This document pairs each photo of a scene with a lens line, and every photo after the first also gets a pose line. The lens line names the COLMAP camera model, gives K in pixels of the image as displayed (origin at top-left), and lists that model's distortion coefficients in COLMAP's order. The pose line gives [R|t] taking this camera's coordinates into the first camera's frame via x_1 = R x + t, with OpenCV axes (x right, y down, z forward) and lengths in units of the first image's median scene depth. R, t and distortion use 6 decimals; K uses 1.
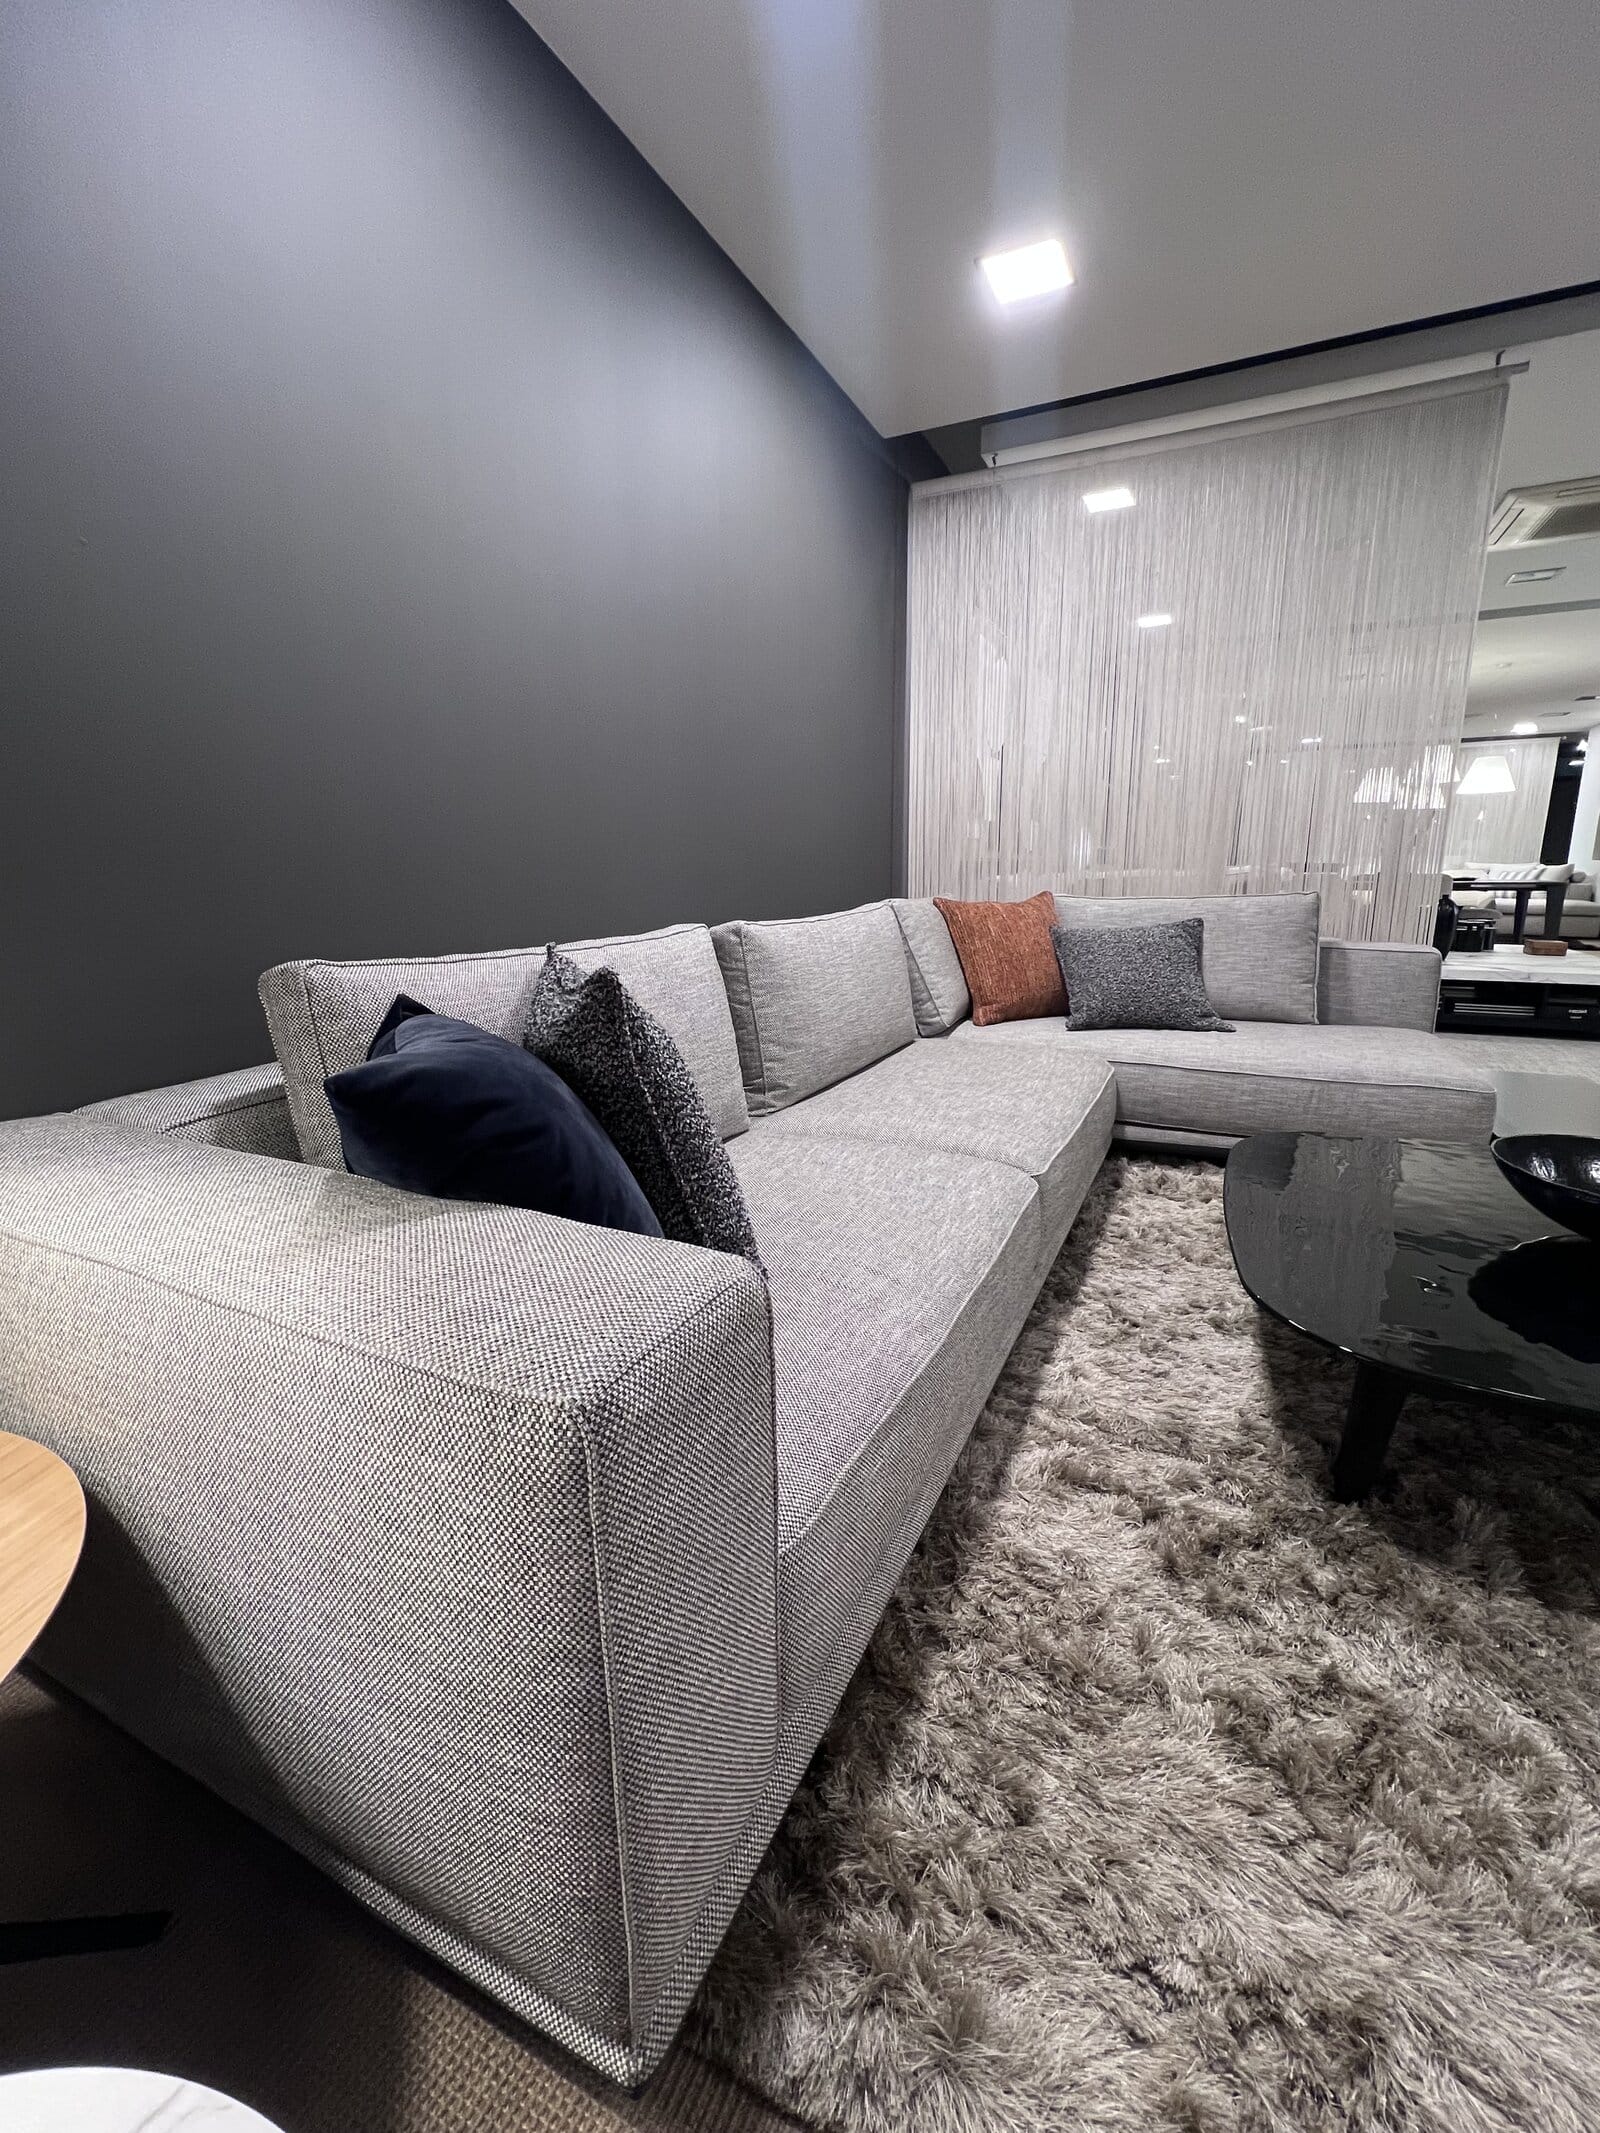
lens RADIAL K [[887.0, 0, 800.3], [0, 887.0, 1062.9], [0, 0, 1]] dist [0.000895, -0.000024]
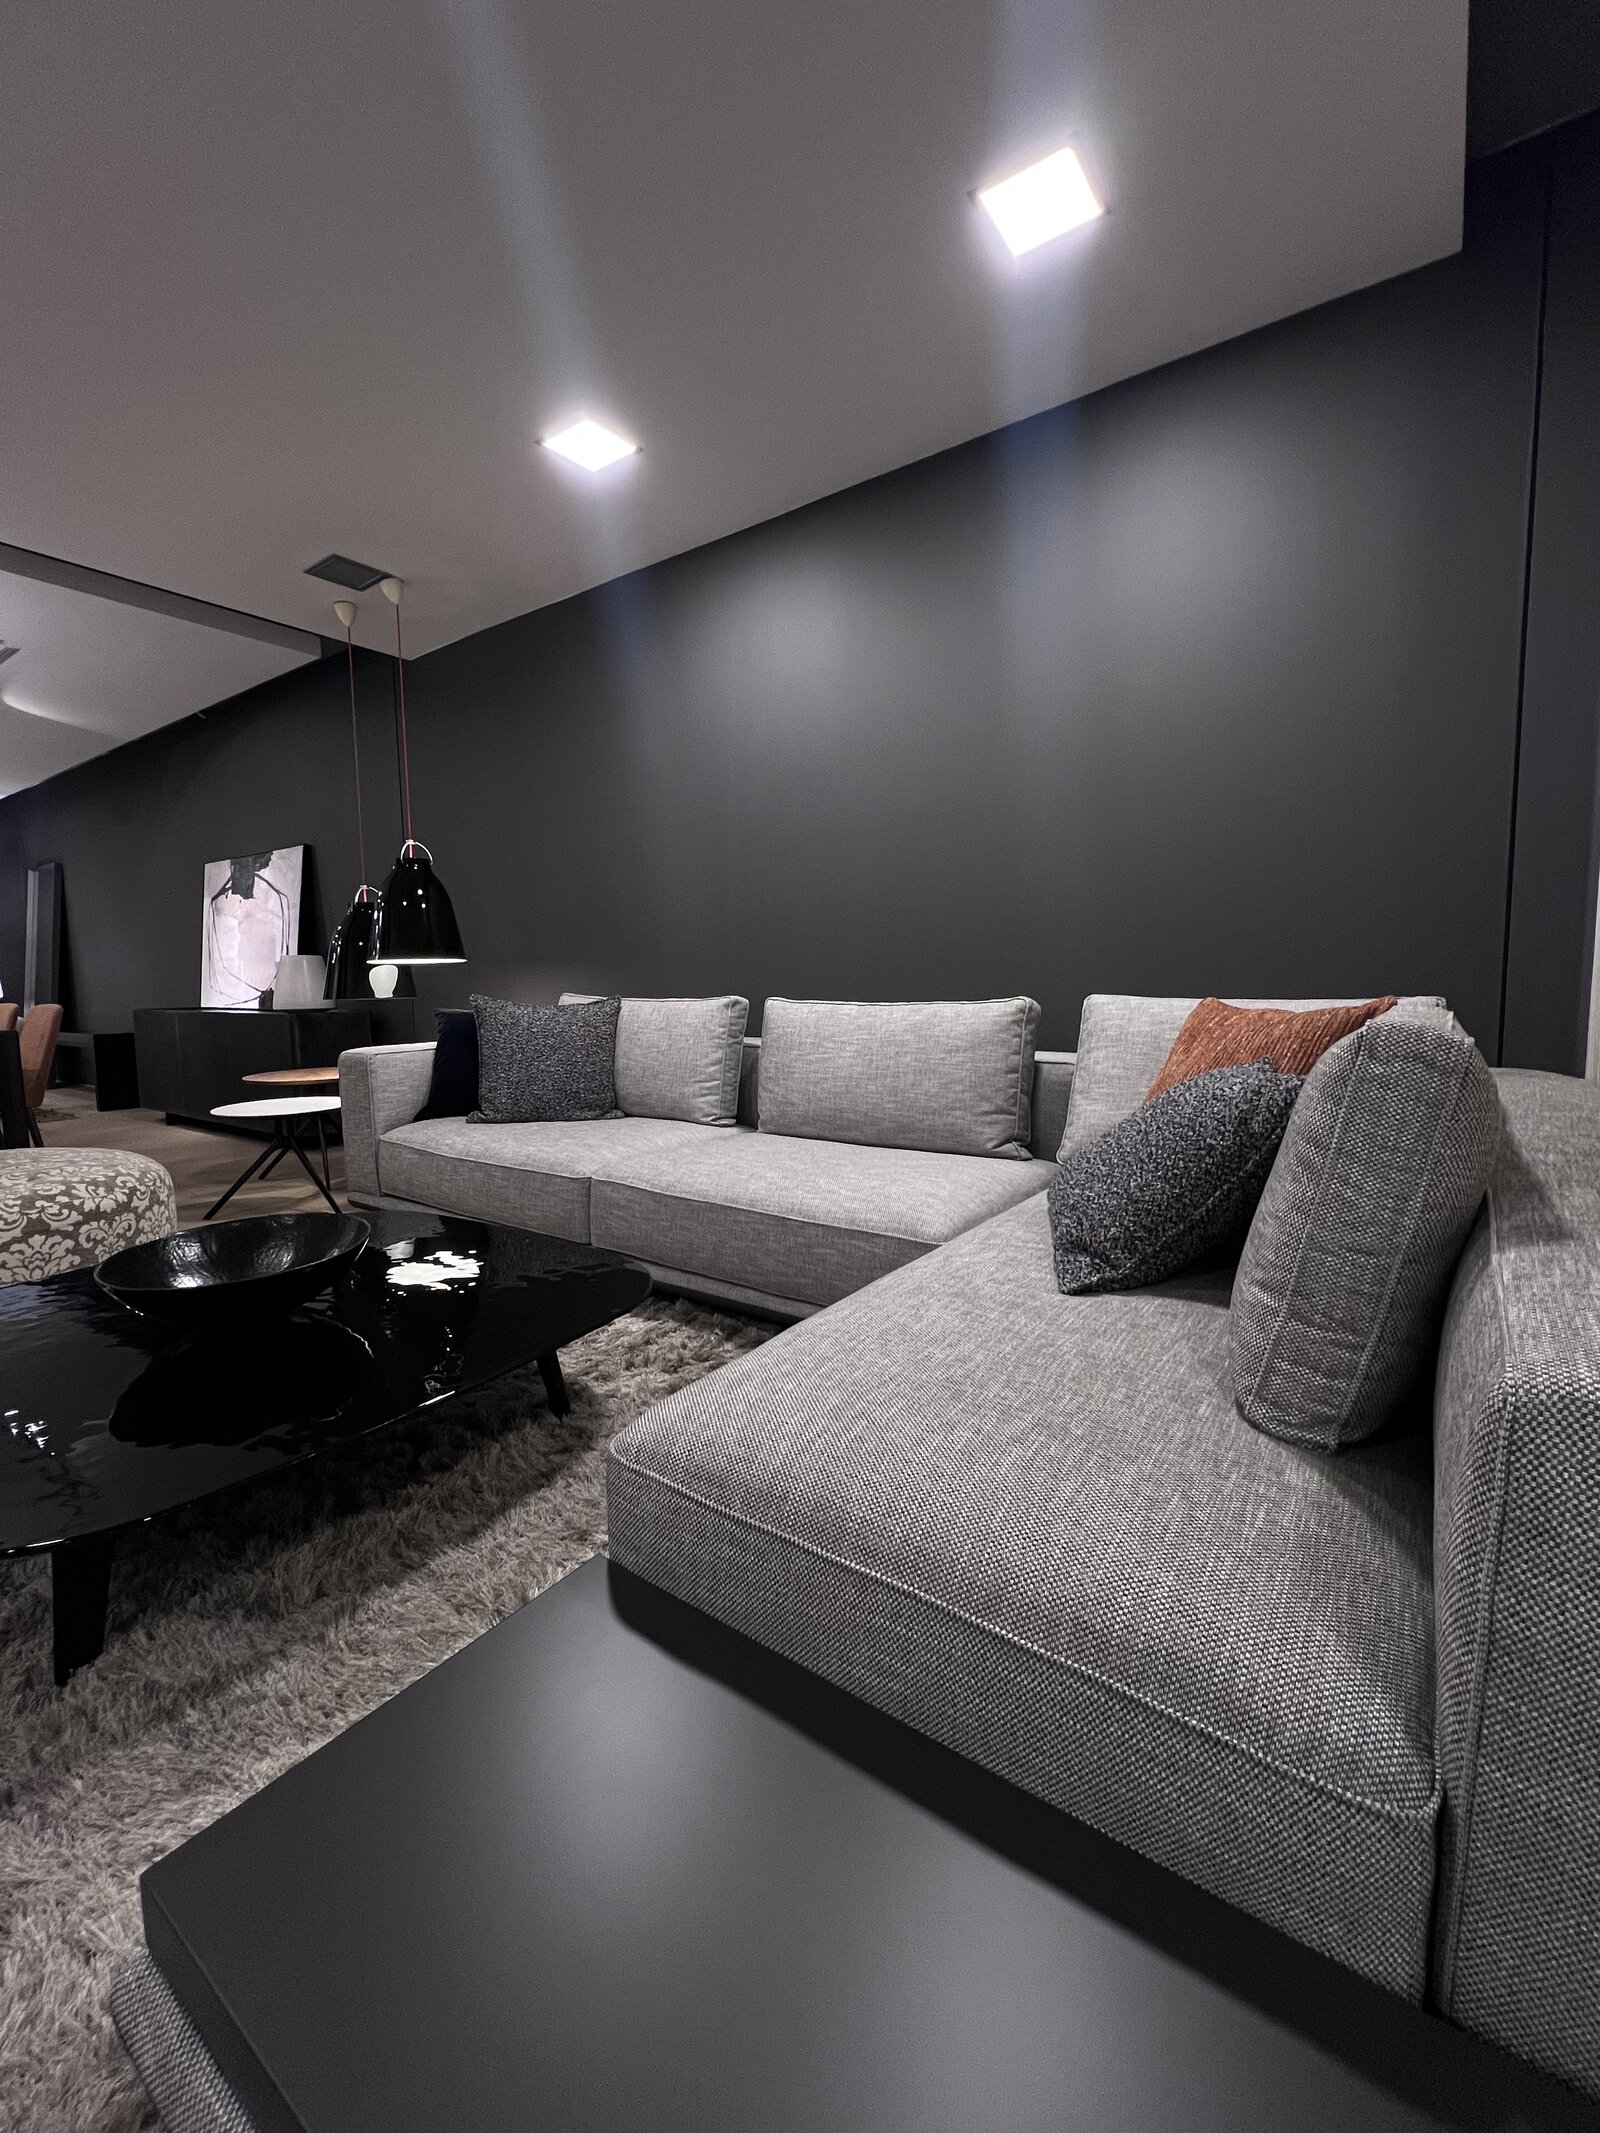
lens RADIAL K [[887.0, 0, 802.3], [0, 887.0, 1062.1], [0, 0, 1]] dist [0.000895, -0.000024]
pose [[-0.164931, 0.111565, -0.979975, 0.921912], [-0.195558, 0.970157, 0.143360, -0.187677], [0.966724, 0.215287, -0.138191, 0.867174]]
